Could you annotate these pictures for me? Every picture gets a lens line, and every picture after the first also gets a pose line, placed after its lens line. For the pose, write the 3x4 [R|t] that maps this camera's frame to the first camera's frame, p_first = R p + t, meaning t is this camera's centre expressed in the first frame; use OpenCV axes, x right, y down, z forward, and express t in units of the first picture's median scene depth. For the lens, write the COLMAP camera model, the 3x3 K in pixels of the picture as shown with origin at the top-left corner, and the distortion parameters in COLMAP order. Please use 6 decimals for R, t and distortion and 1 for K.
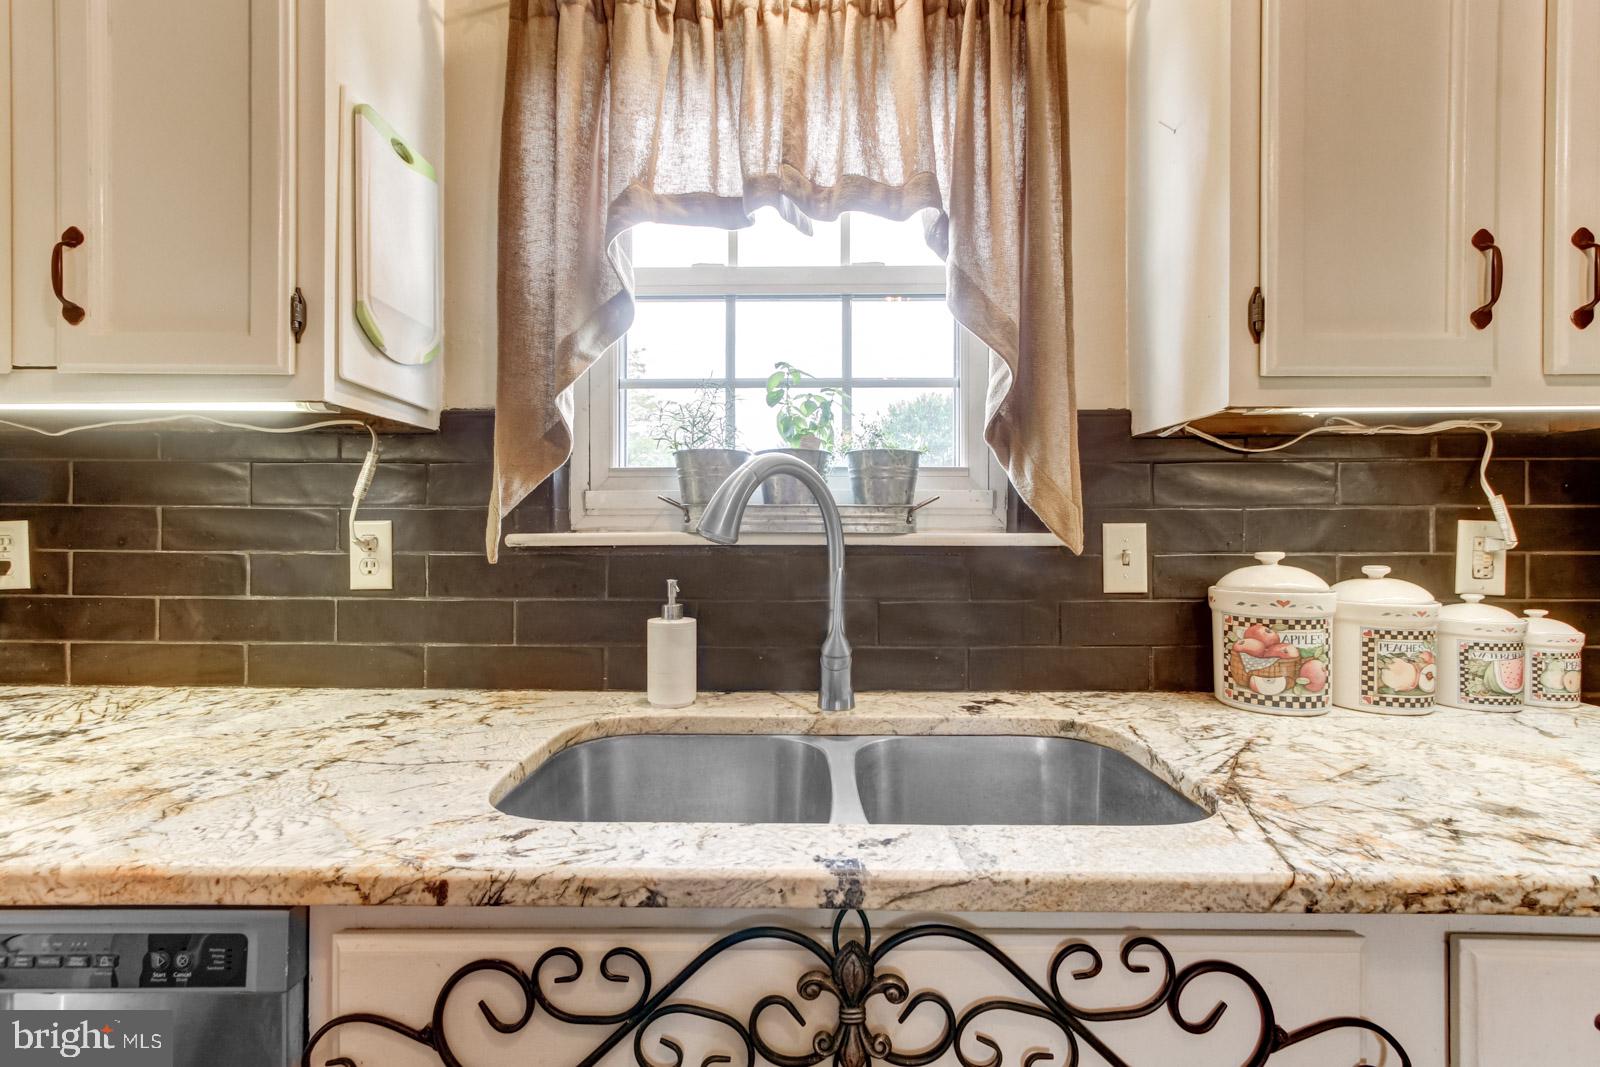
lens RADIAL K [[737.3, 0, 798.6], [0, 737.3, 528.7], [0, 0, 1]] dist [0.004905, 0.001030]
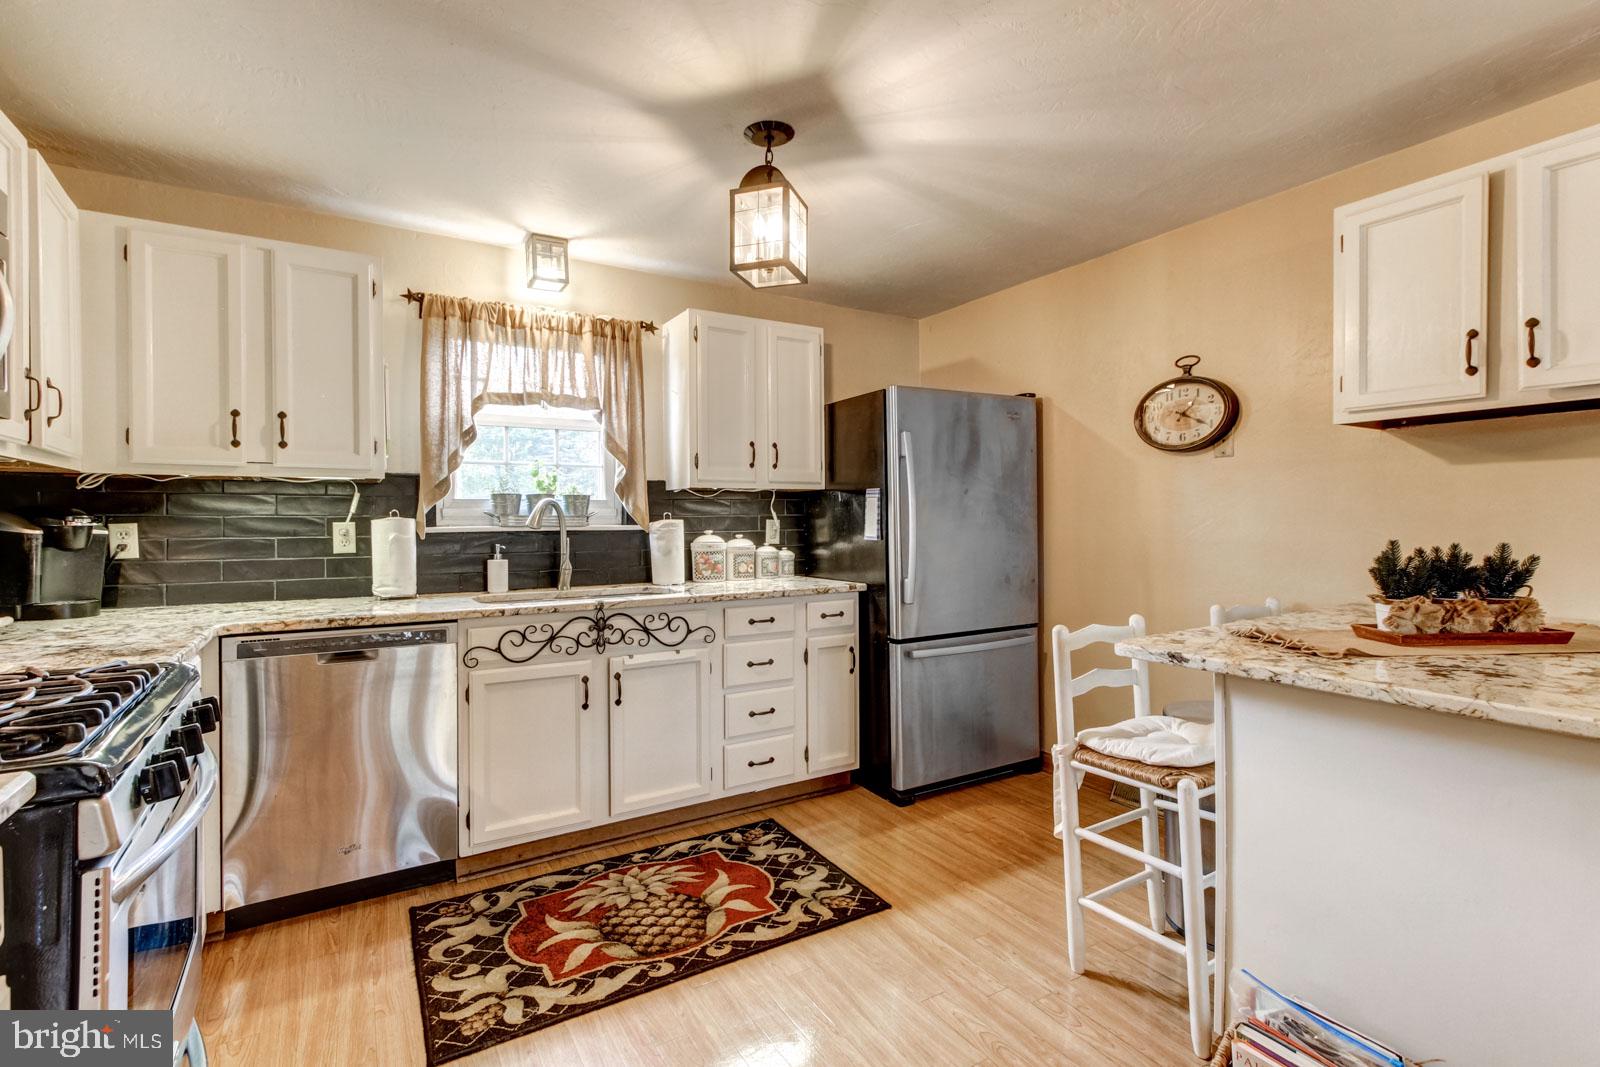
lens RADIAL K [[737.3, 0, 798.6], [0, 737.3, 528.7], [0, 0, 1]] dist [0.004905, 0.001030]
pose [[0.844070, -0.011571, 0.536108, -0.667148], [0.007620, 0.999925, 0.009585, -0.002900], [-0.536179, -0.004006, 0.844095, -1.739306]]
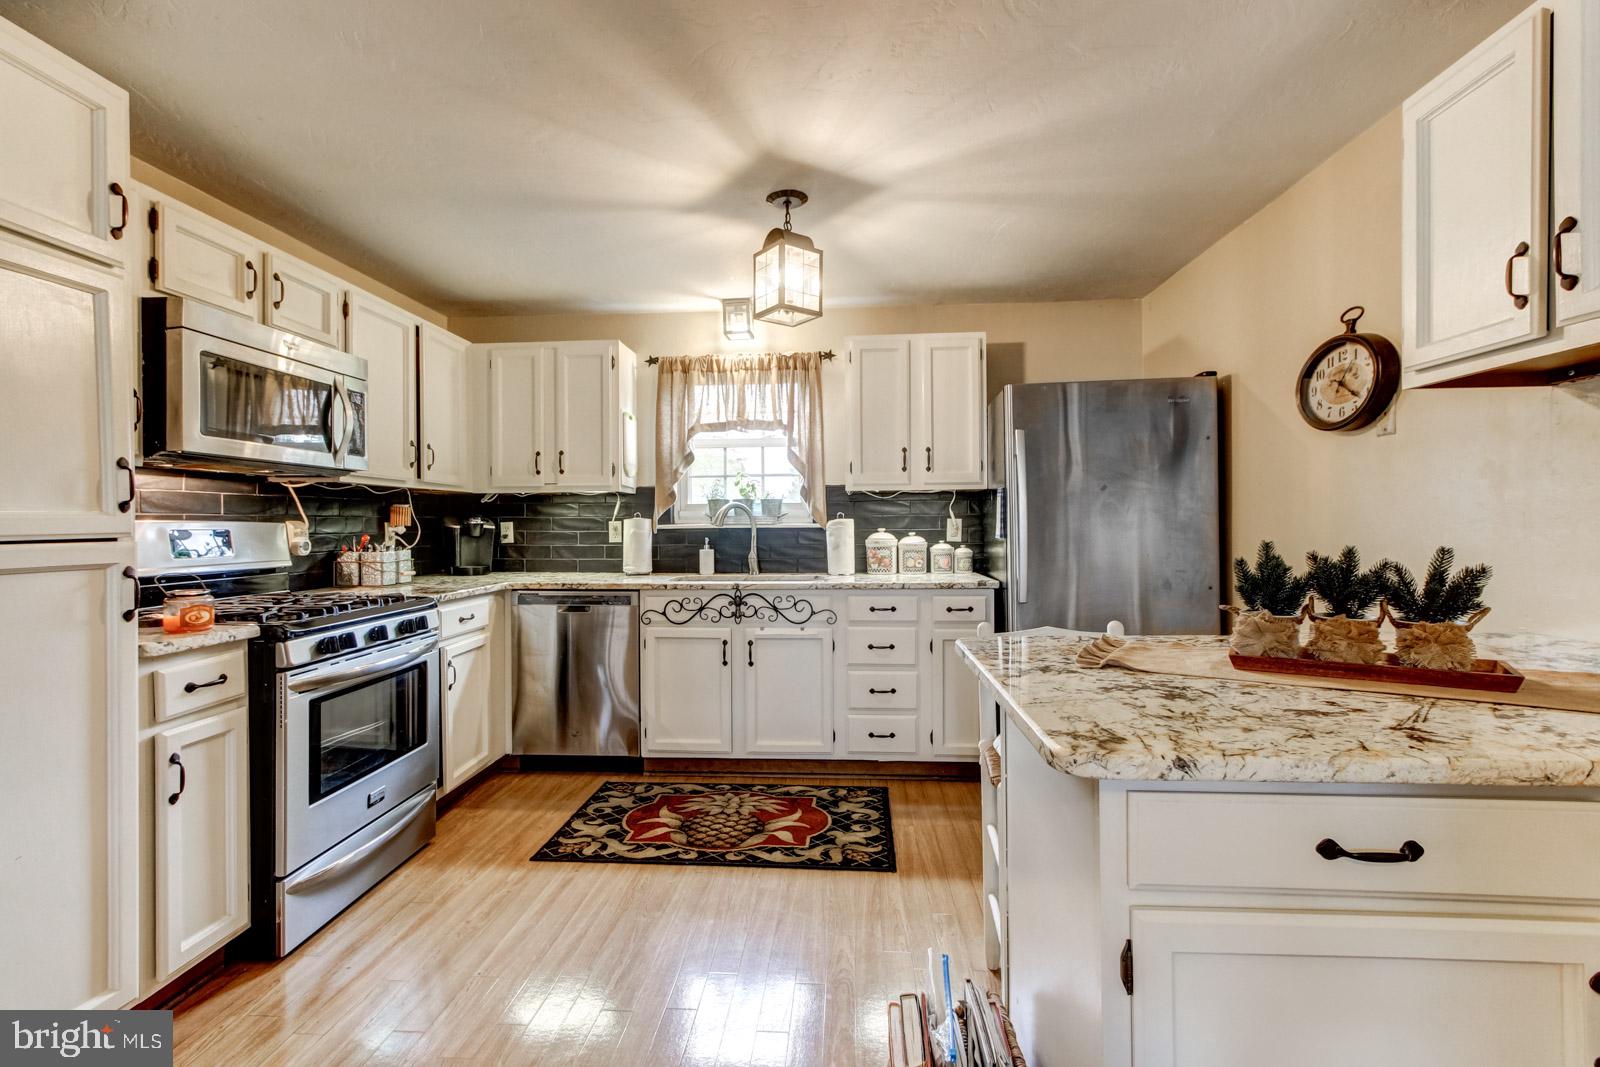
lens RADIAL K [[728.6, 0, 797.2], [0, 728.6, 532.9], [0, 0, 1]] dist [-0.001625, -0.000044]
pose [[0.998535, -0.006636, -0.053708, 0.429043], [0.007252, 0.999910, 0.011272, 0.010456], [0.053628, -0.011645, 0.998493, -2.349130]]
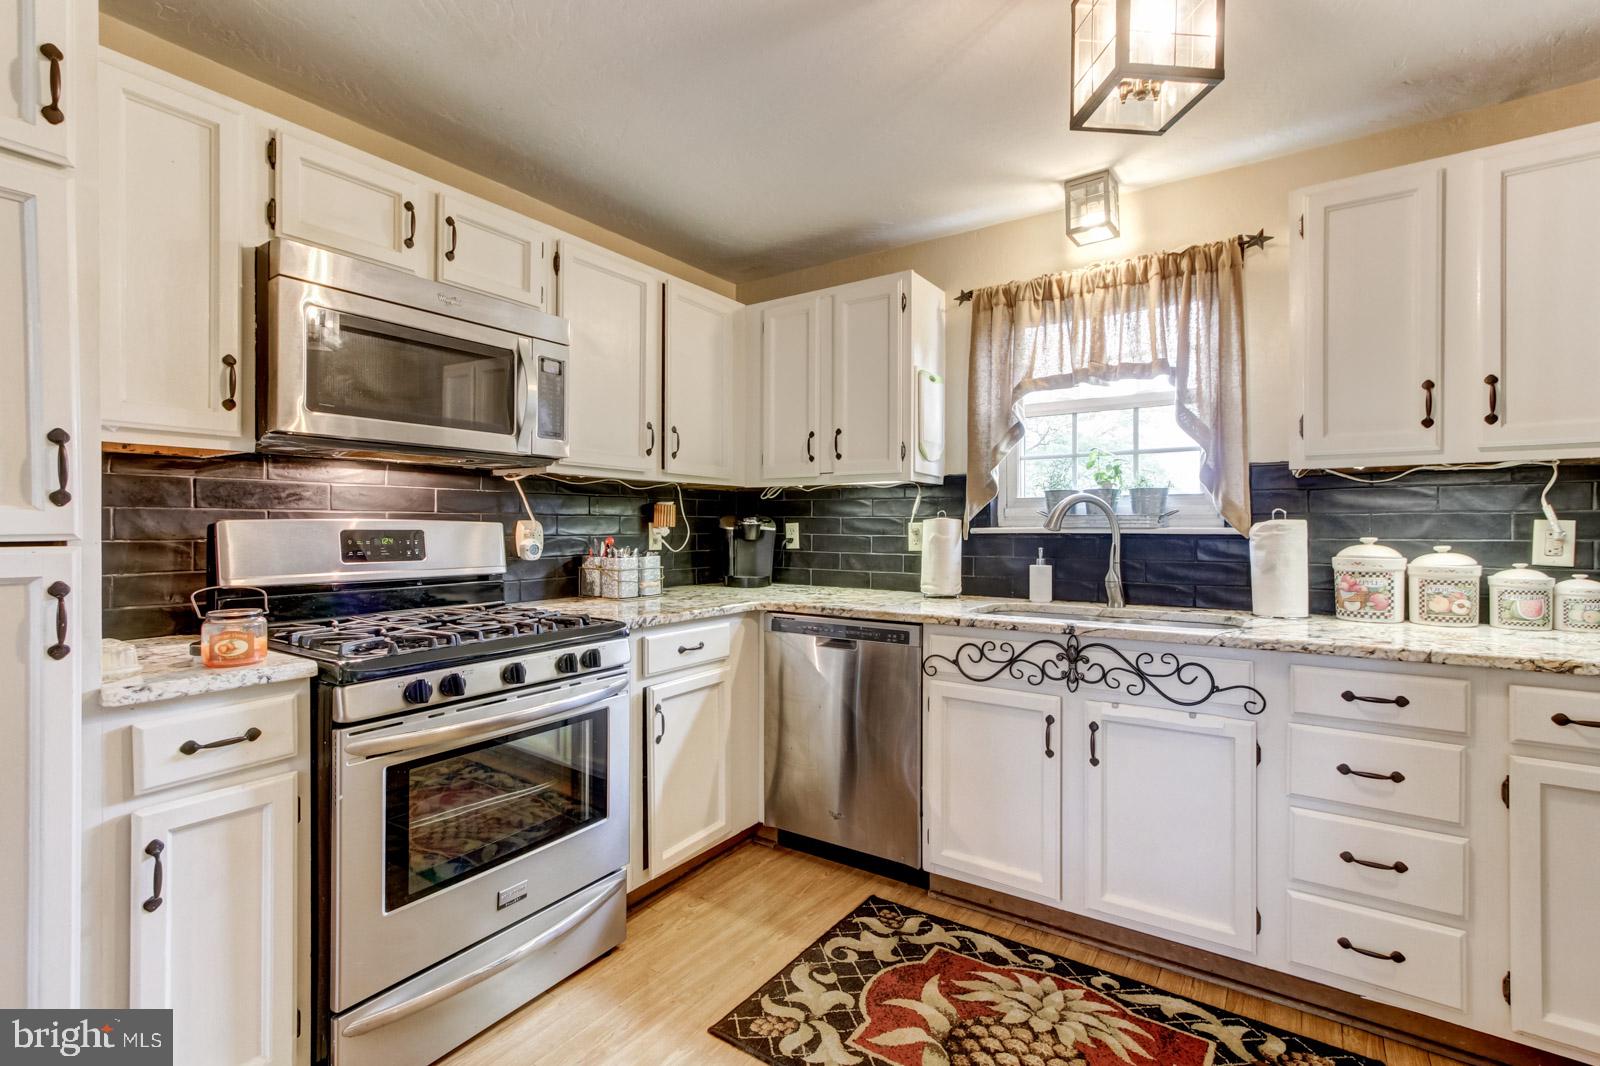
lens RADIAL K [[737.3, 0, 798.6], [0, 737.3, 528.2], [0, 0, 1]] dist [0.004905, 0.001030]
pose [[0.833556, 0.000431, -0.552435, 0.468927], [-0.000387, 1.000000, 0.000197, 0.007928], [0.552435, 0.000050, 0.833556, -1.326291]]
